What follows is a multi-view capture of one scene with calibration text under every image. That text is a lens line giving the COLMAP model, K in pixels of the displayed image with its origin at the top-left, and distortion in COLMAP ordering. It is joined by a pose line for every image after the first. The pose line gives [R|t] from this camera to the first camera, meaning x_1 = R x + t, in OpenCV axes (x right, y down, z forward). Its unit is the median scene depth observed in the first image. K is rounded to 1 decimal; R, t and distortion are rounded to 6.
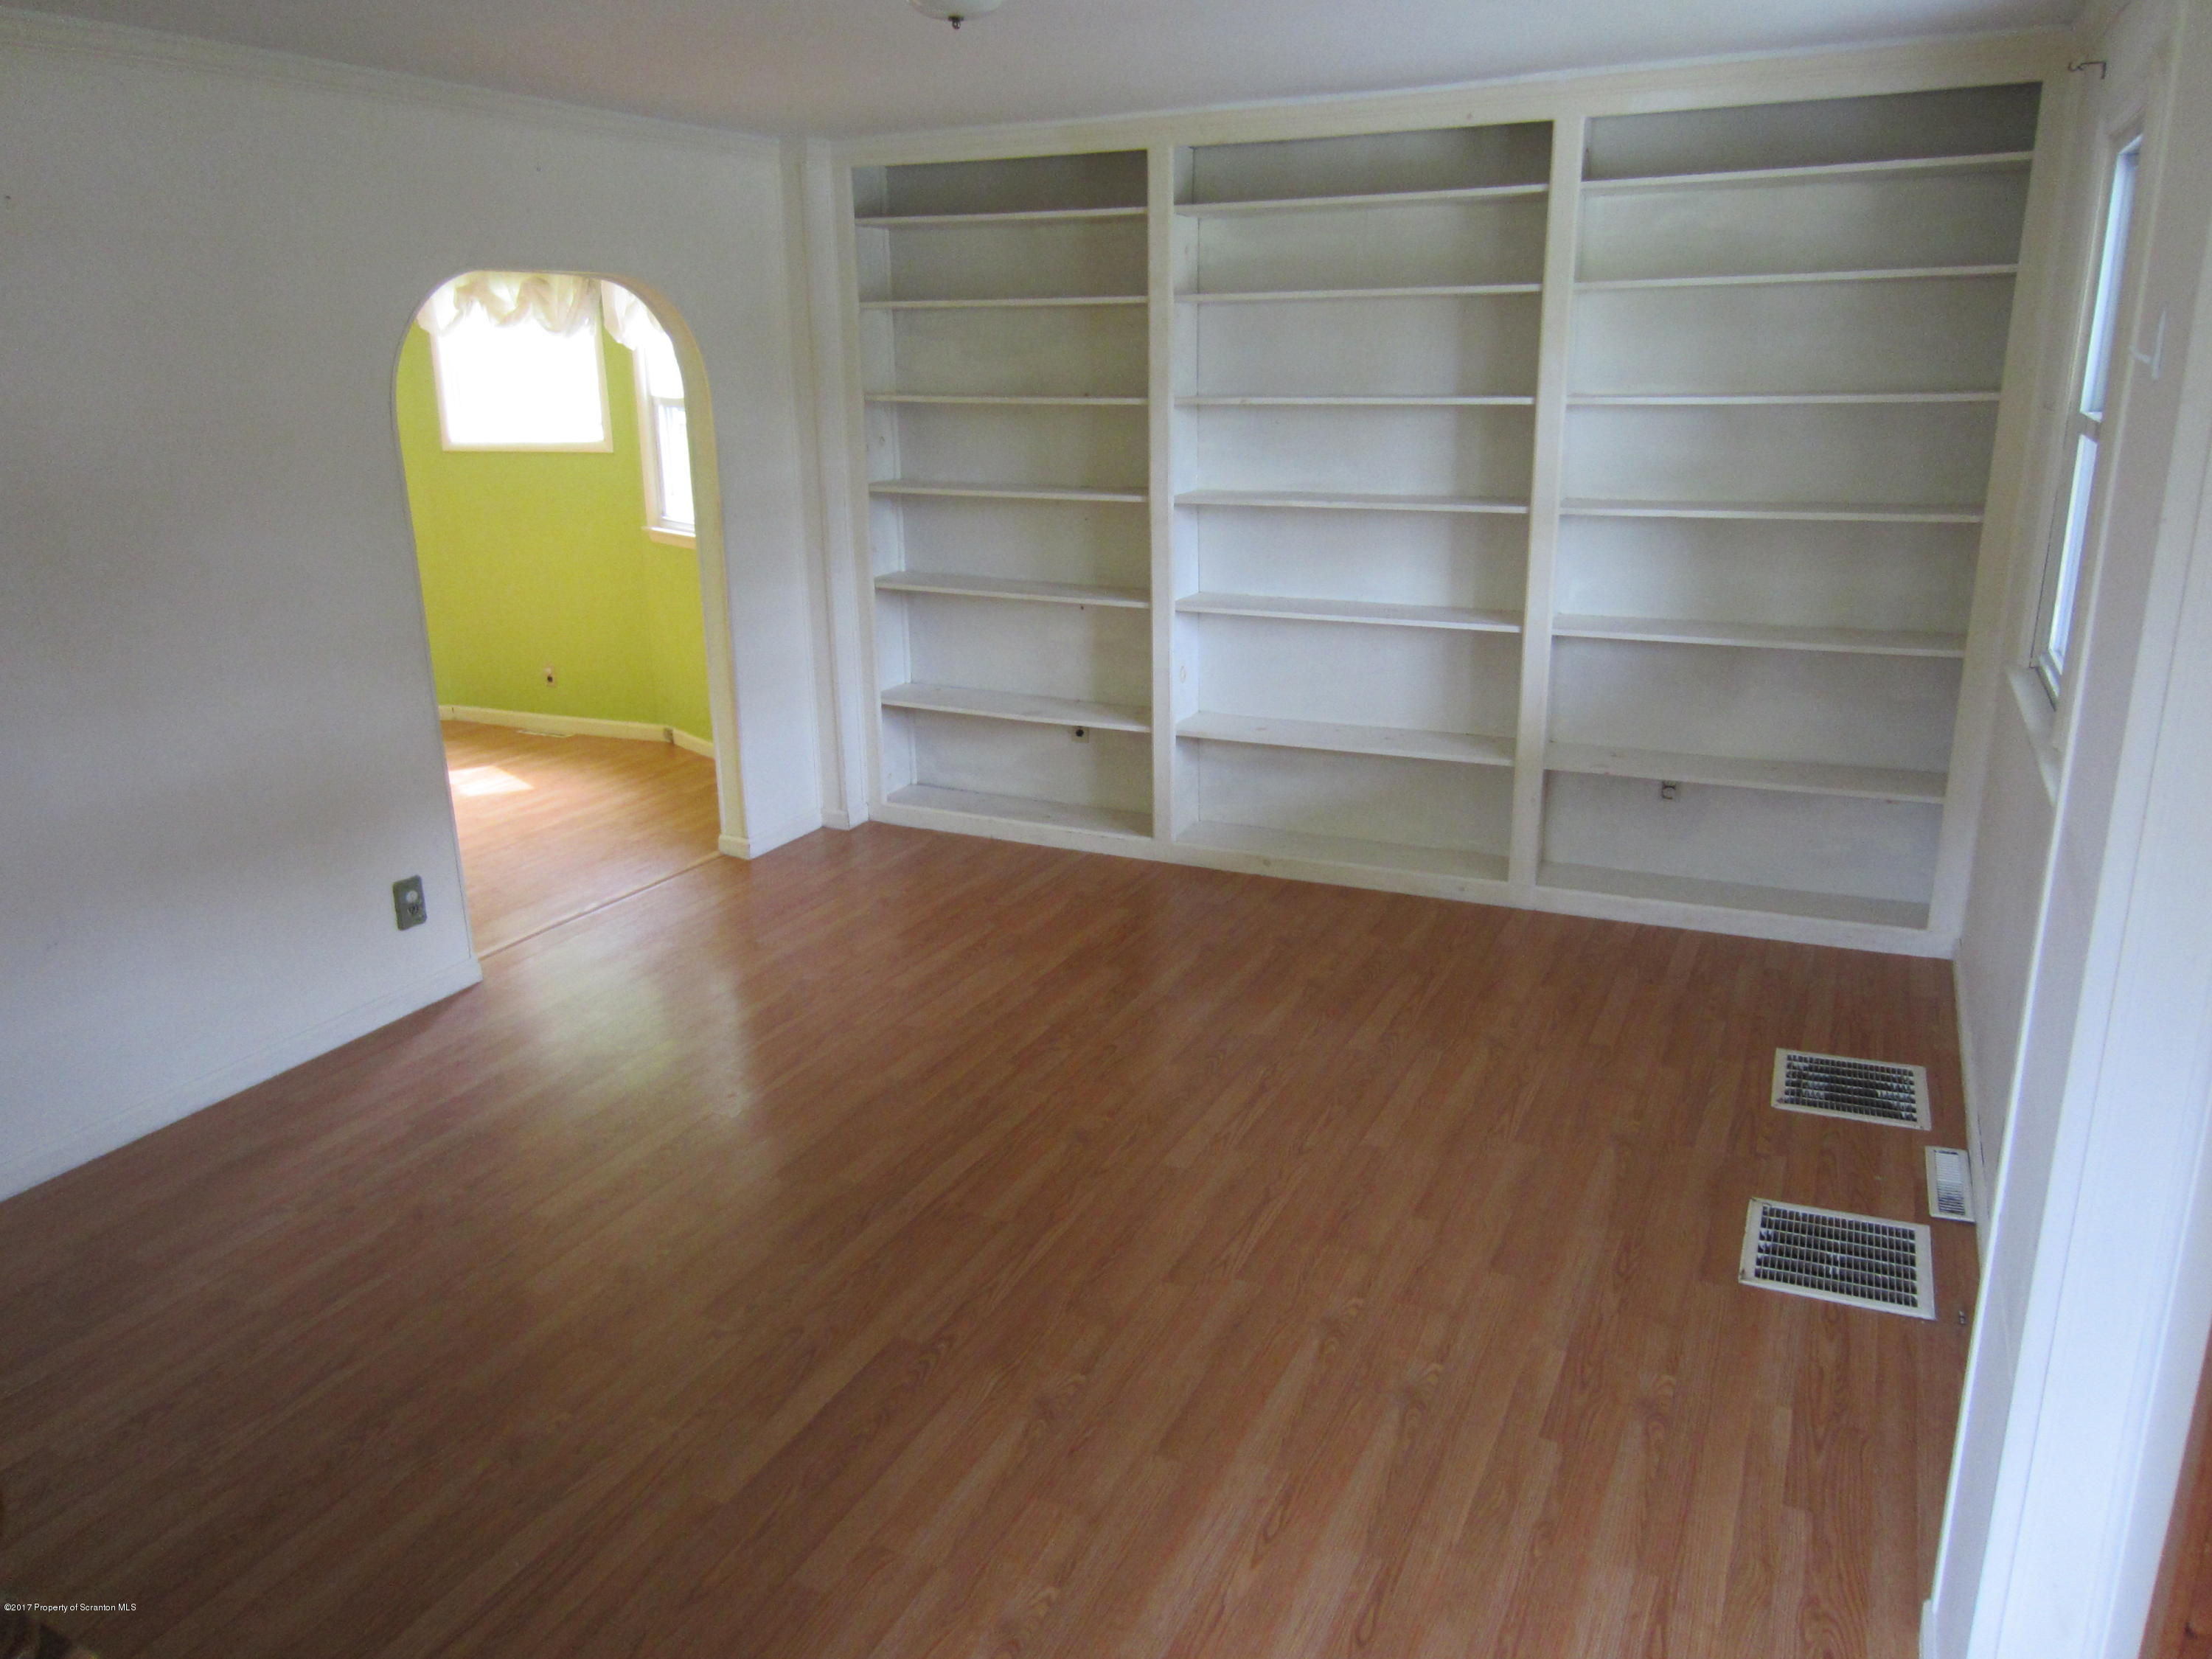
lens RADIAL K [[1579.0, 0, 1108.3], [0, 1579.0, 826.4], [0, 0, 1]] dist [-0.047773, 0.004585]
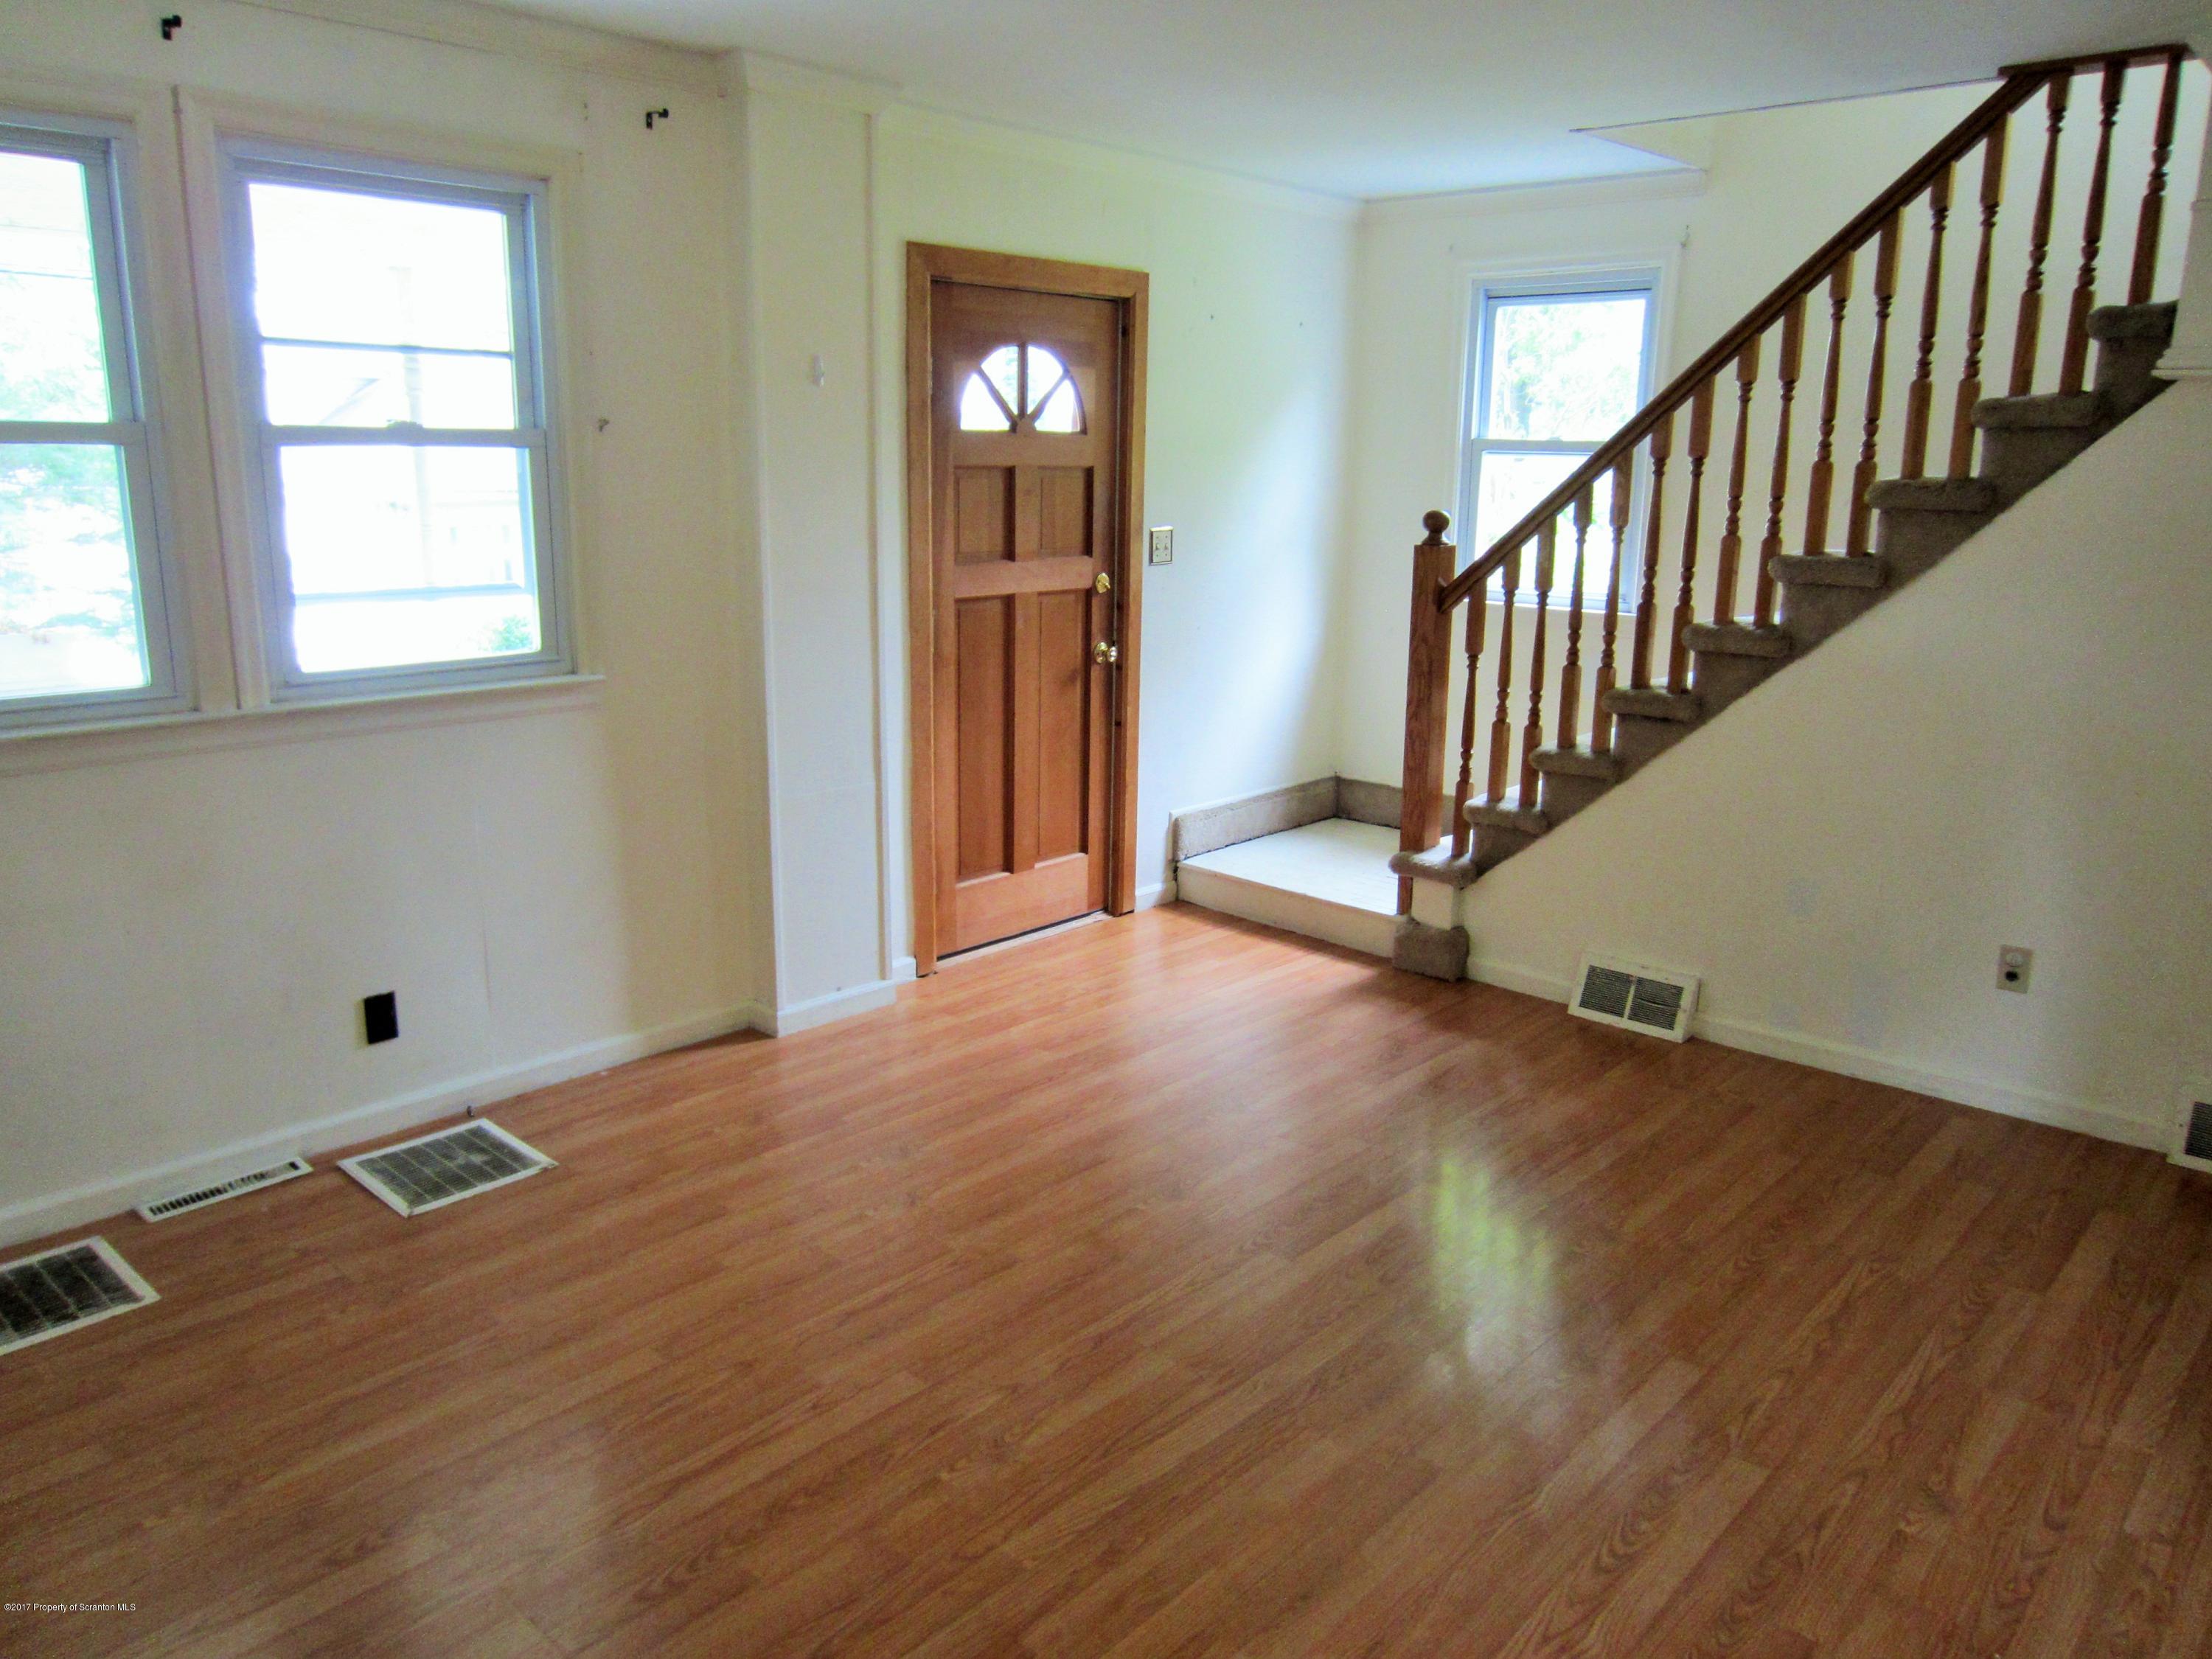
lens RADIAL K [[1579.0, 0, 1103.1], [0, 1579.0, 825.0], [0, 0, 1]] dist [-0.047773, 0.004585]
pose [[-0.957831, -0.063122, 0.280313, -0.269425], [0.084896, 0.869845, 0.485966, -0.424816], [-0.274504, 0.489271, -0.827805, 1.627432]]
